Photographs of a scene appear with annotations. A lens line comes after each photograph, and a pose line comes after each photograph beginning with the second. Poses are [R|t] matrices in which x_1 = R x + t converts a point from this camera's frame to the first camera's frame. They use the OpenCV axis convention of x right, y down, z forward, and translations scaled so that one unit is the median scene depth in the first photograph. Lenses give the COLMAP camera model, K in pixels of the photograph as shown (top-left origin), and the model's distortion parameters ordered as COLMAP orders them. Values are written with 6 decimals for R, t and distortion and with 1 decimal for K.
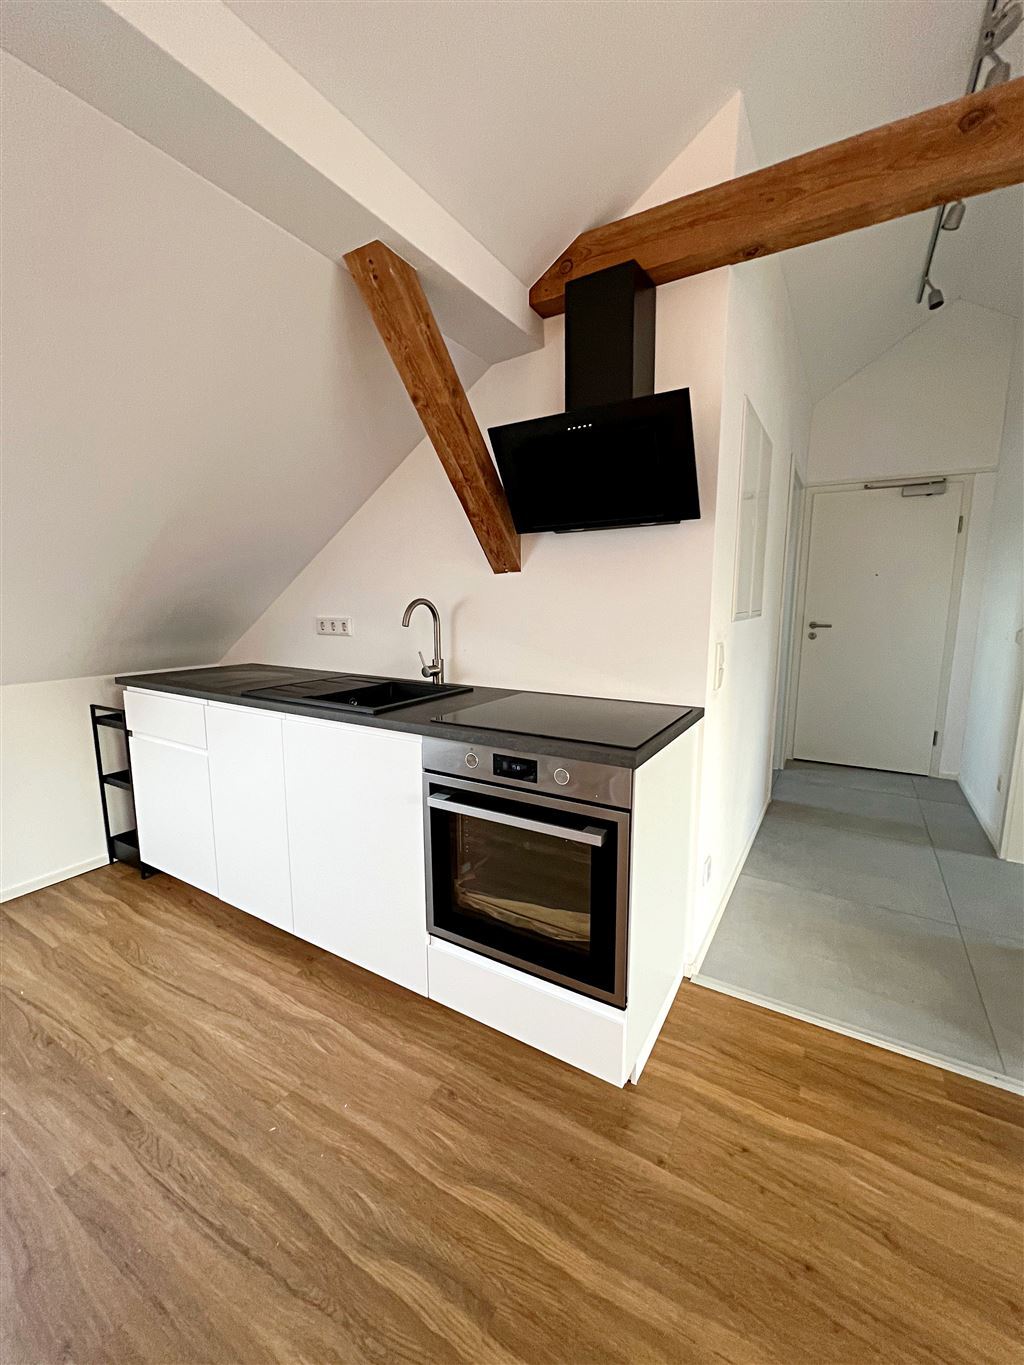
lens RADIAL K [[552.4, 0, 518.9], [0, 552.4, 683.2], [0, 0, 1]] dist [0.000194, -0.000121]
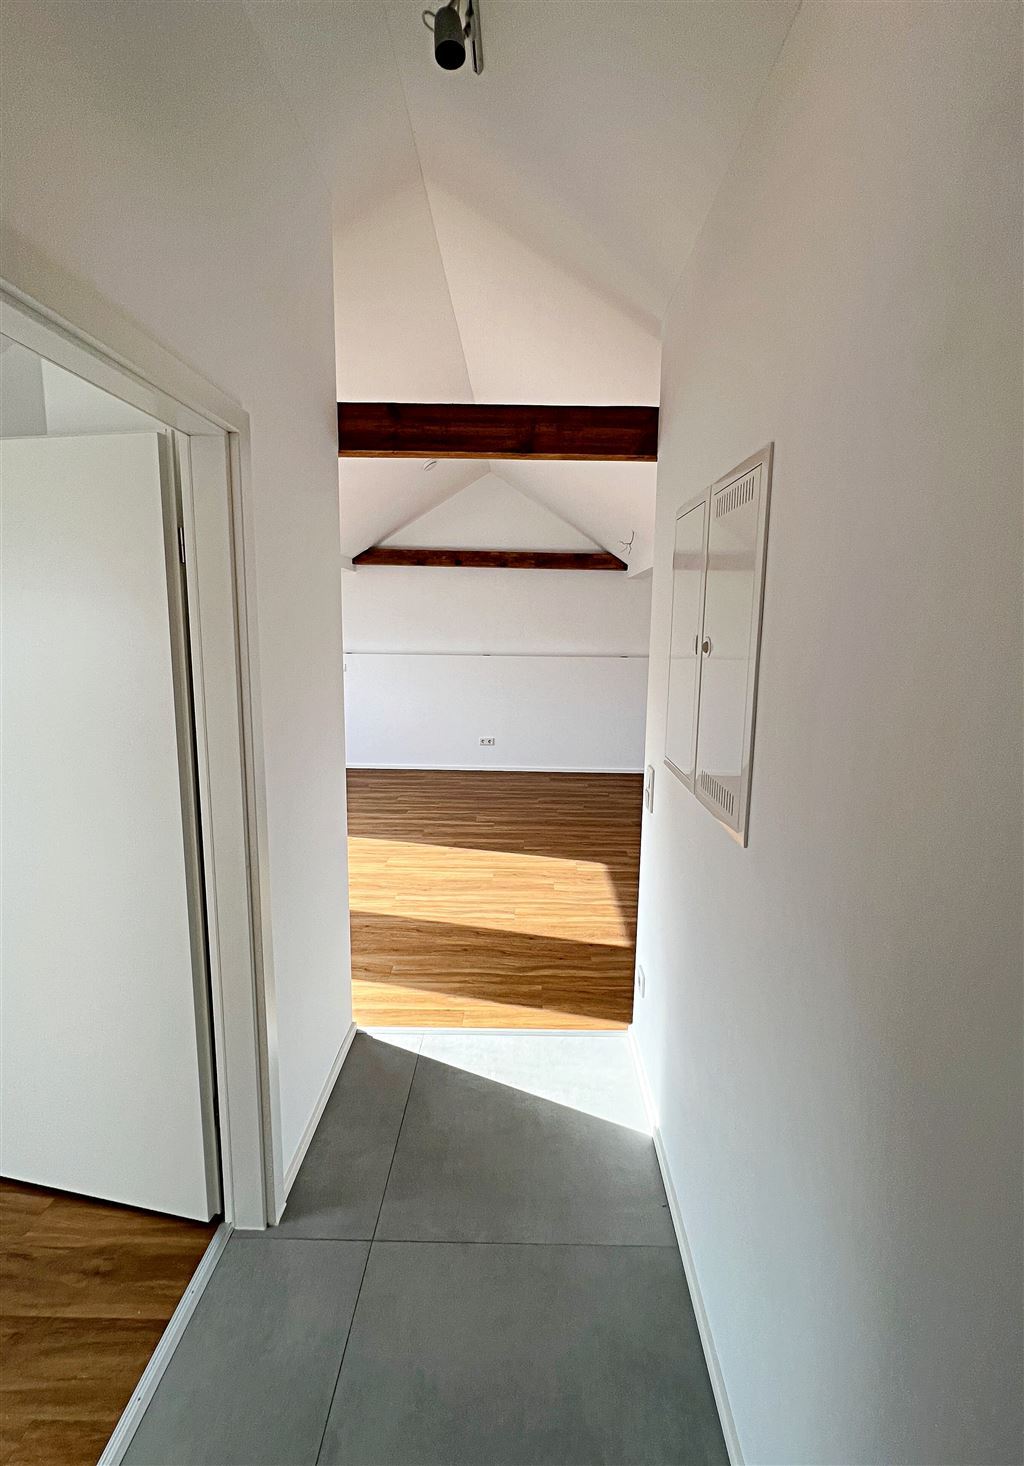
lens RADIAL K [[586.9, 0, 523.0], [0, 586.9, 726.2], [0, 0, 1]] dist [0.000188, 0.000010]
pose [[-0.862483, 0.073237, -0.500759, 1.506383], [-0.092568, 0.949952, 0.298367, -0.608835], [0.497548, 0.303691, -0.812538, 2.352698]]
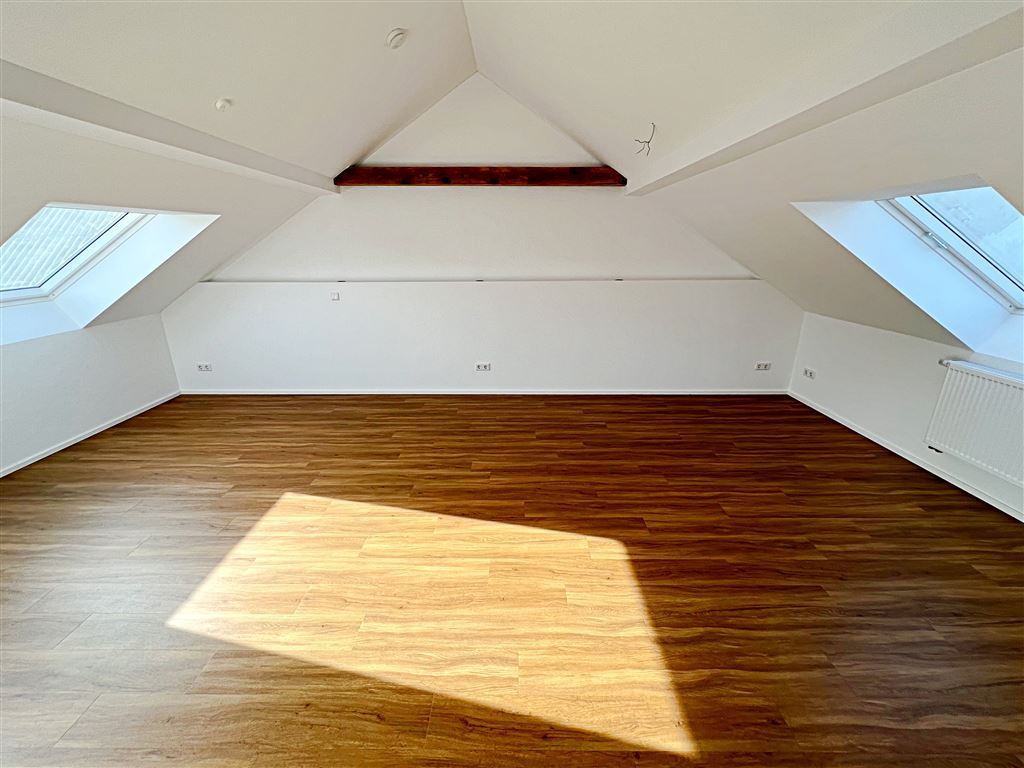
lens RADIAL K [[414.4, 0, 512.1], [0, 414.4, 387.0], [0, 0, 1]] dist [0.000194, -0.000121]
pose [[-0.862590, 0.165696, -0.478000, 0.846234], [-0.073363, 0.893887, 0.442250, -0.437427], [0.500557, 0.416548, -0.758901, 1.178846]]
